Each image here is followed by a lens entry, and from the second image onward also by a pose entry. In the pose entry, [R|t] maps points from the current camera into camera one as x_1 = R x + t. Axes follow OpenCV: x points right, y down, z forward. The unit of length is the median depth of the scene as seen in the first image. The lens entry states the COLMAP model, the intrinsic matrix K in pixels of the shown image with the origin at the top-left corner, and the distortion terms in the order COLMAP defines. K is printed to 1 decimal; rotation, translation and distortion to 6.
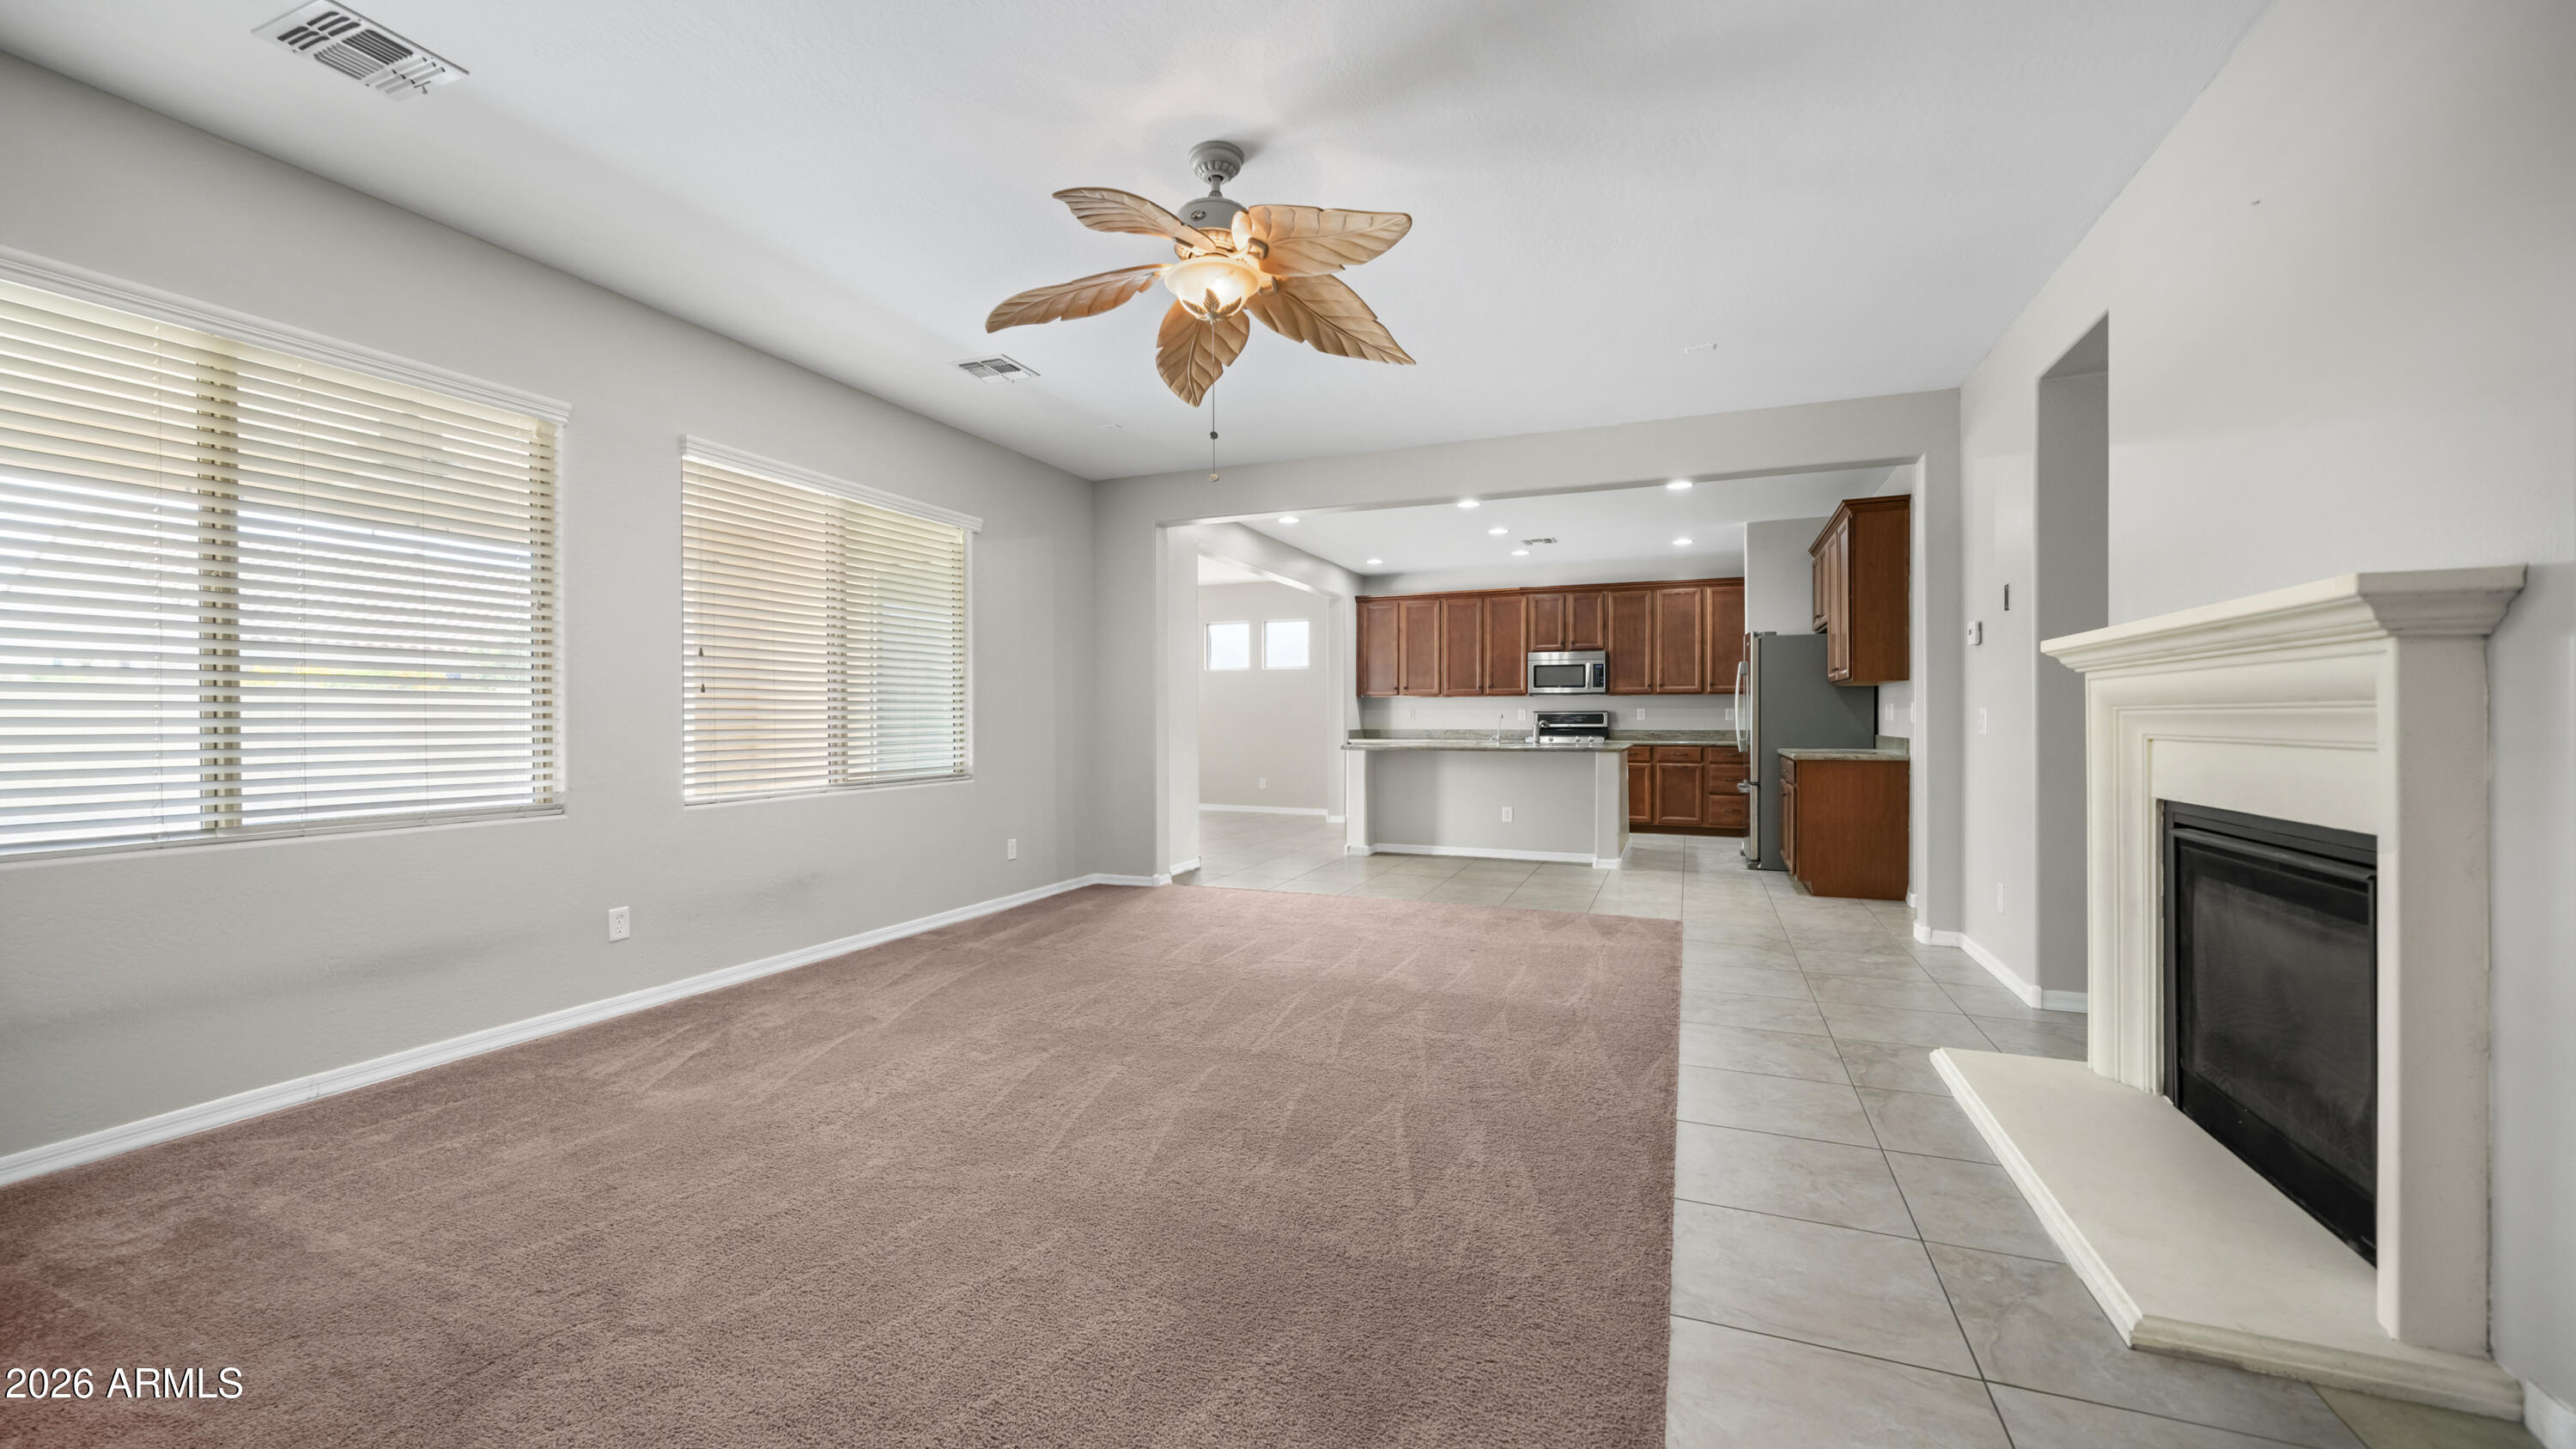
lens RADIAL K [[1021.4, 0, 1254.5], [0, 1021.4, 717.6], [0, 0, 1]] dist [0.000084, 0.000122]
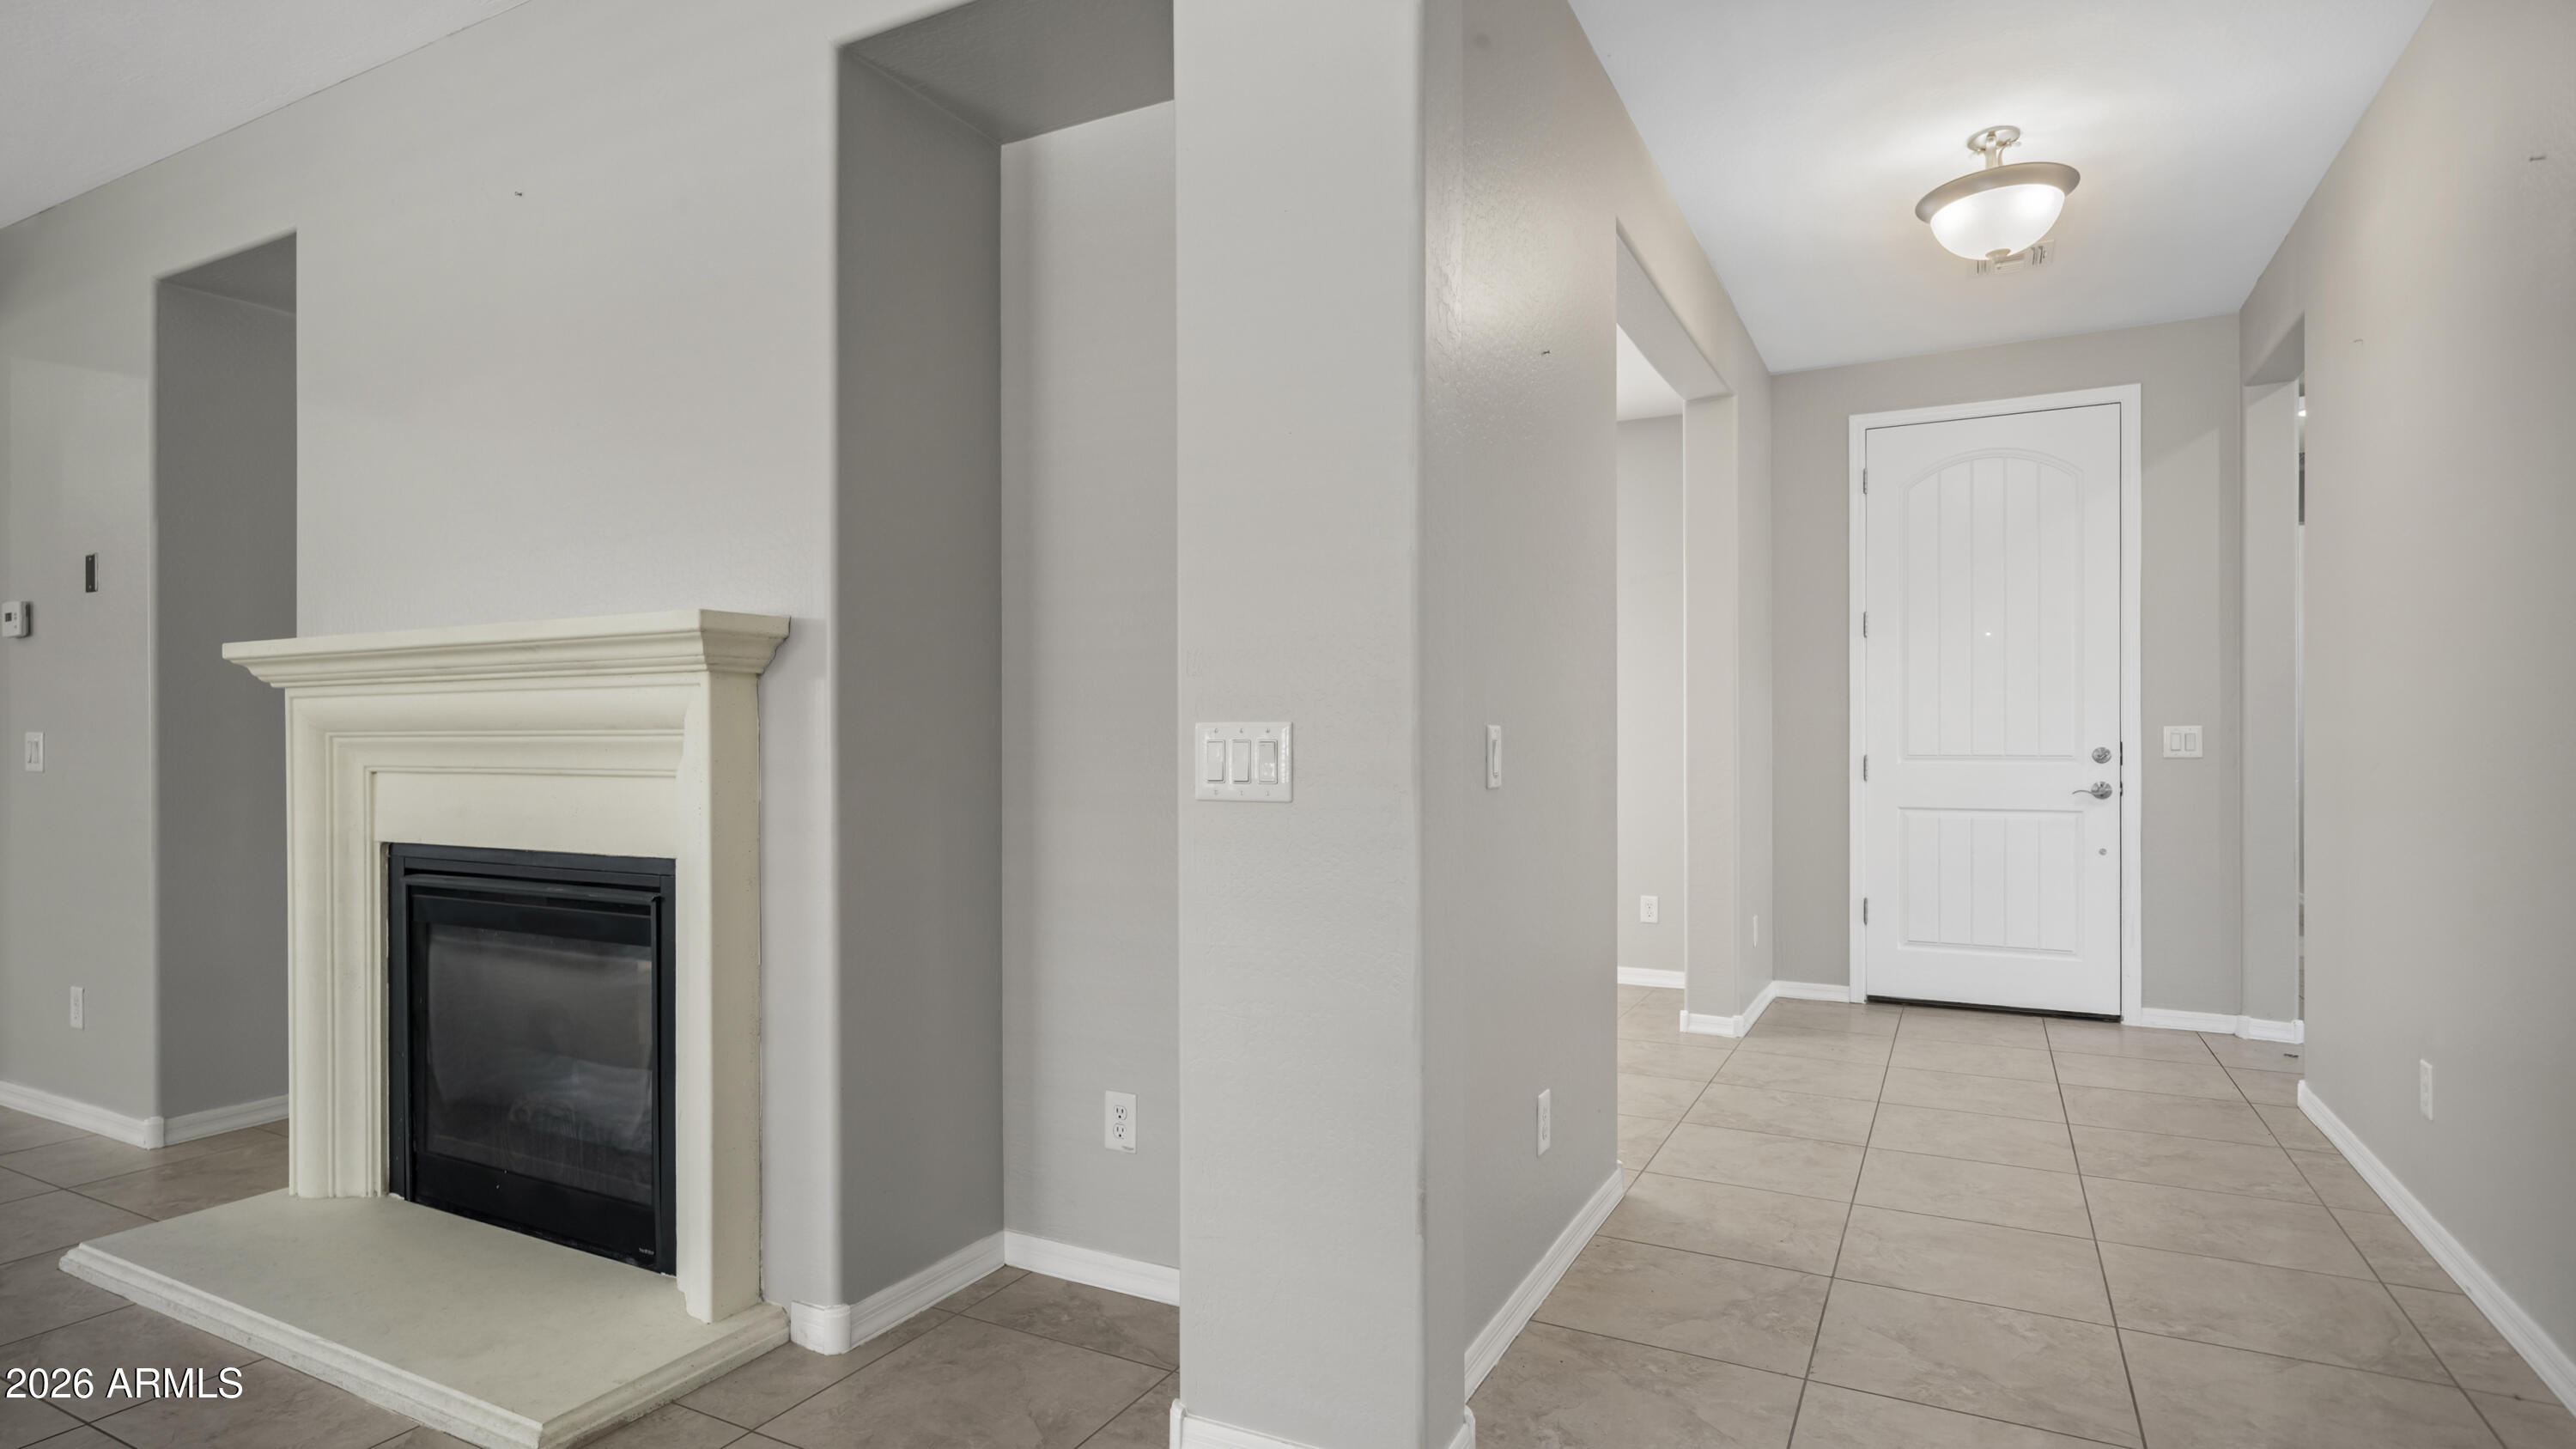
lens RADIAL K [[1306.8, 0, 1285.5], [0, 1306.8, 740.8], [0, 0, 1]] dist [0.000635, 0.000630]
pose [[0.083196, 0.001434, 0.996532, -0.050361], [0.001348, 0.999998, -0.001551, -0.000610], [-0.996532, 0.001472, 0.083194, 0.067518]]
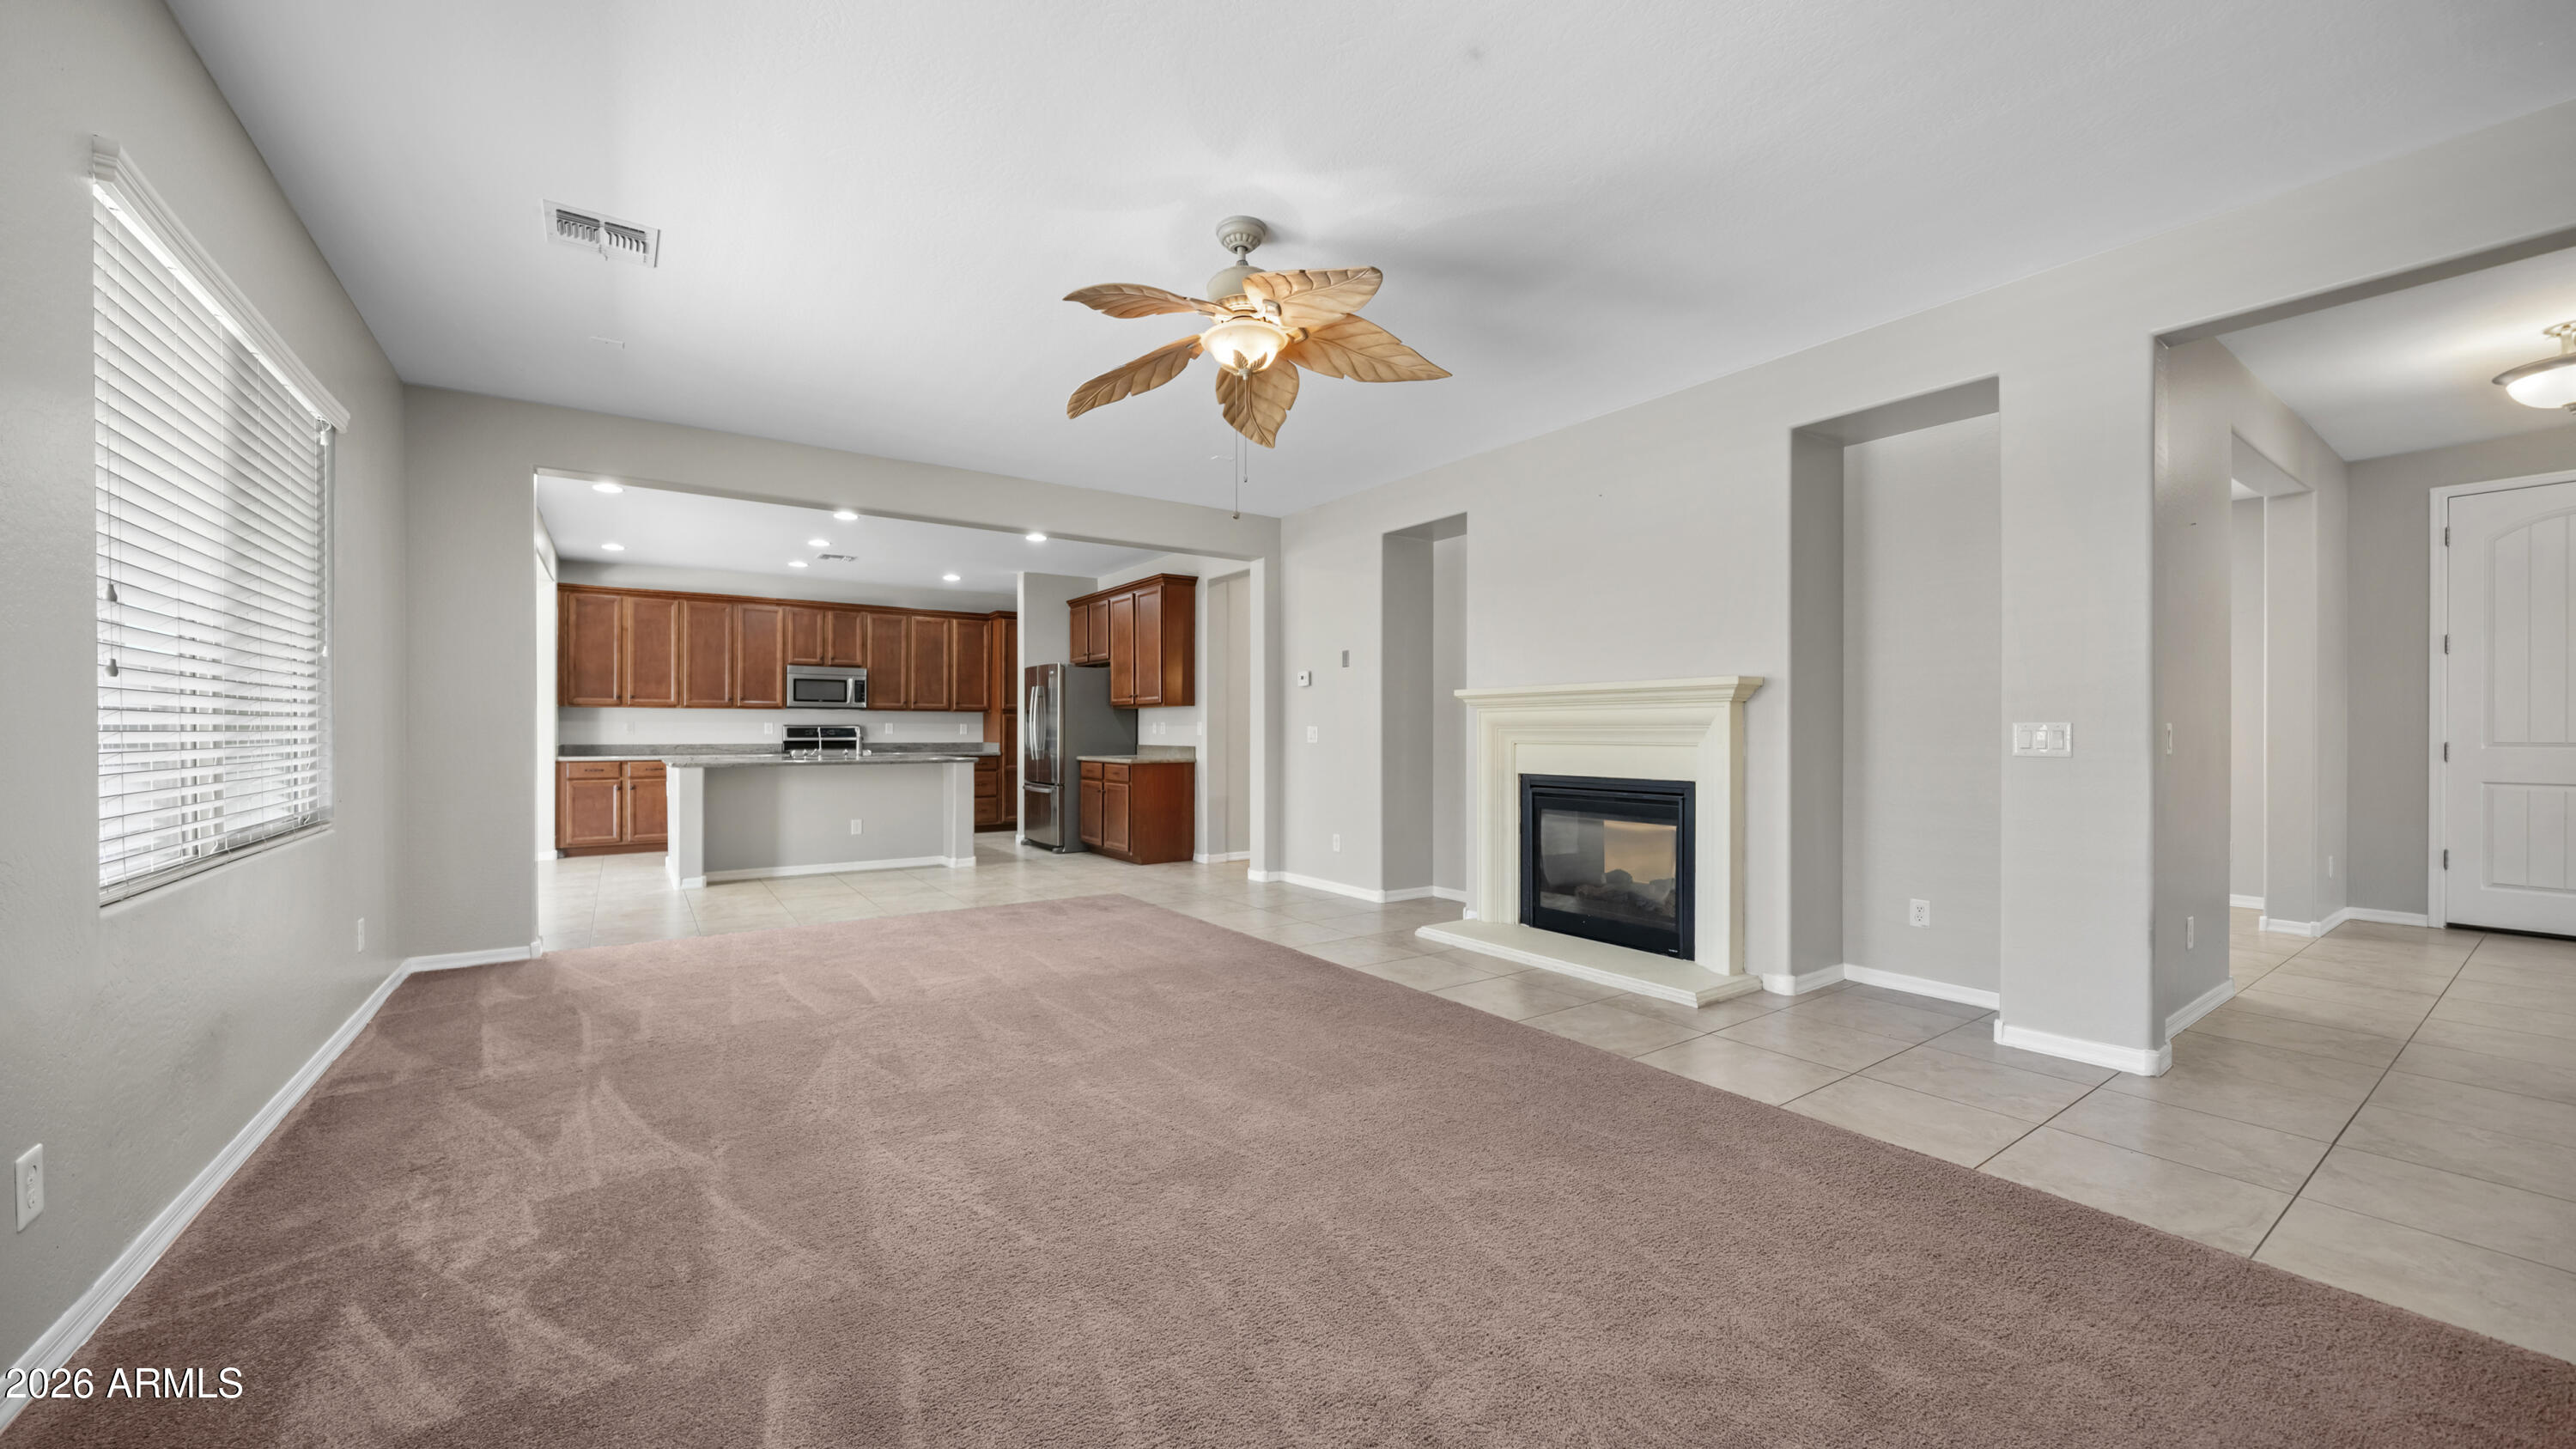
lens RADIAL K [[948.2, 0, 1268.6], [0, 948.2, 734.7], [0, 0, 1]] dist [-0.002778, 0.000143]
pose [[0.535897, -0.000932, 0.844283, -0.366043], [-0.001790, 0.999996, 0.002239, 0.000530], [-0.844281, -0.002711, 0.535893, 0.171025]]
